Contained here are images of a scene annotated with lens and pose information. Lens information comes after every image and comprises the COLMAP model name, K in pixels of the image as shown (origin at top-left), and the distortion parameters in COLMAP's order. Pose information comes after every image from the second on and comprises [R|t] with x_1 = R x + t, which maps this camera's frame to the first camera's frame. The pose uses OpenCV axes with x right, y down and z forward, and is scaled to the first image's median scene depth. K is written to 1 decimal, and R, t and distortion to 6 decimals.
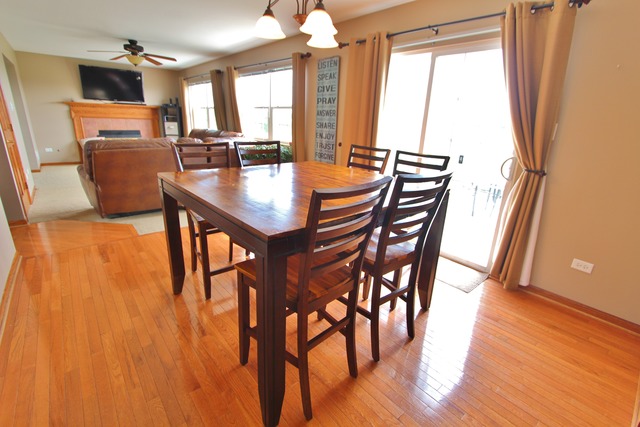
lens RADIAL K [[299.9, 0, 320.0], [0, 299.9, 213.5], [0, 0, 1]] dist [-0.003132, 0.000136]
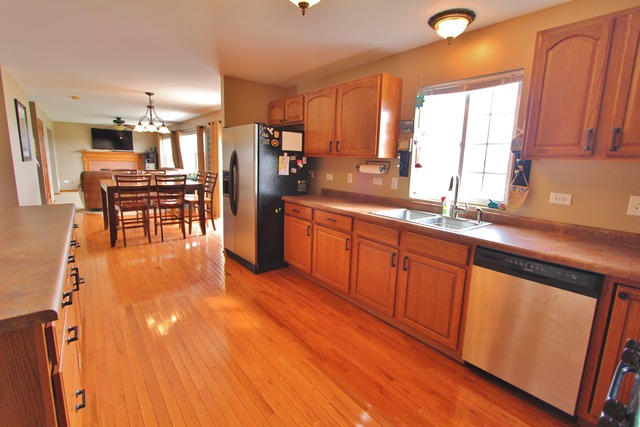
lens RADIAL K [[296.2, 0, 323.6], [0, 296.2, 211.3], [0, 0, 1]] dist [-0.018269, 0.000162]
pose [[0.999863, -0.005714, -0.015544, 0.395305], [0.003522, 0.990489, -0.137547, 0.136237], [0.016182, 0.137473, 0.990373, -0.400015]]
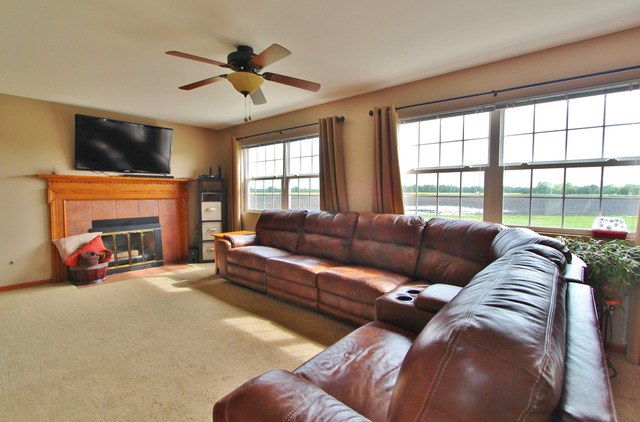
lens RADIAL K [[288.9, 0, 320.0], [0, 288.9, 211.0], [0, 0, 1]] dist [-0.002310, -0.000521]
pose [[0.983783, -0.050947, 0.171976, -0.402982], [0.089562, 0.970256, -0.224905, -0.131563], [-0.155402, 0.236660, 0.959084, 0.391930]]
